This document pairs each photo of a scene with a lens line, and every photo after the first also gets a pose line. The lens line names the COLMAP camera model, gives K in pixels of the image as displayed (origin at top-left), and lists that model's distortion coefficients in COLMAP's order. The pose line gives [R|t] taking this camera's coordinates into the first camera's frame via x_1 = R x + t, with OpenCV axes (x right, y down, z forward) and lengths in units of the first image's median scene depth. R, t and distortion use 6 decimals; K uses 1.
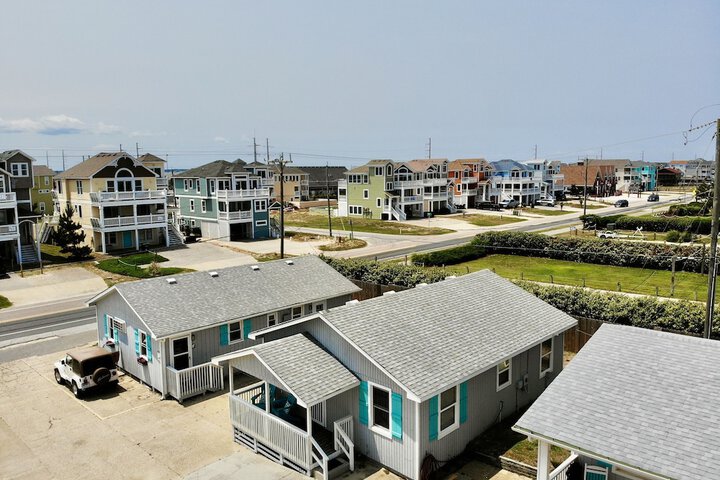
lens RADIAL K [[549.1, 0, 362.2], [0, 549.1, 239.6], [0, 0, 1]] dist [-0.012055, -0.018590]
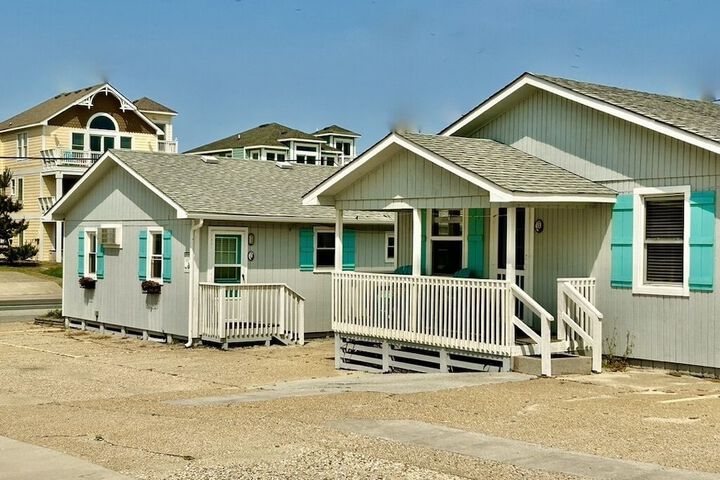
lens RADIAL K [[1024.7, 0, 358.1], [0, 1024.7, 240.9], [0, 0, 1]] dist [0.129442, 0.000000]
pose [[0.990132, 0.014862, -0.139345, -0.032047], [-0.034635, 0.989464, -0.140574, 0.138428], [0.135788, 0.144013, 0.980215, 0.026772]]
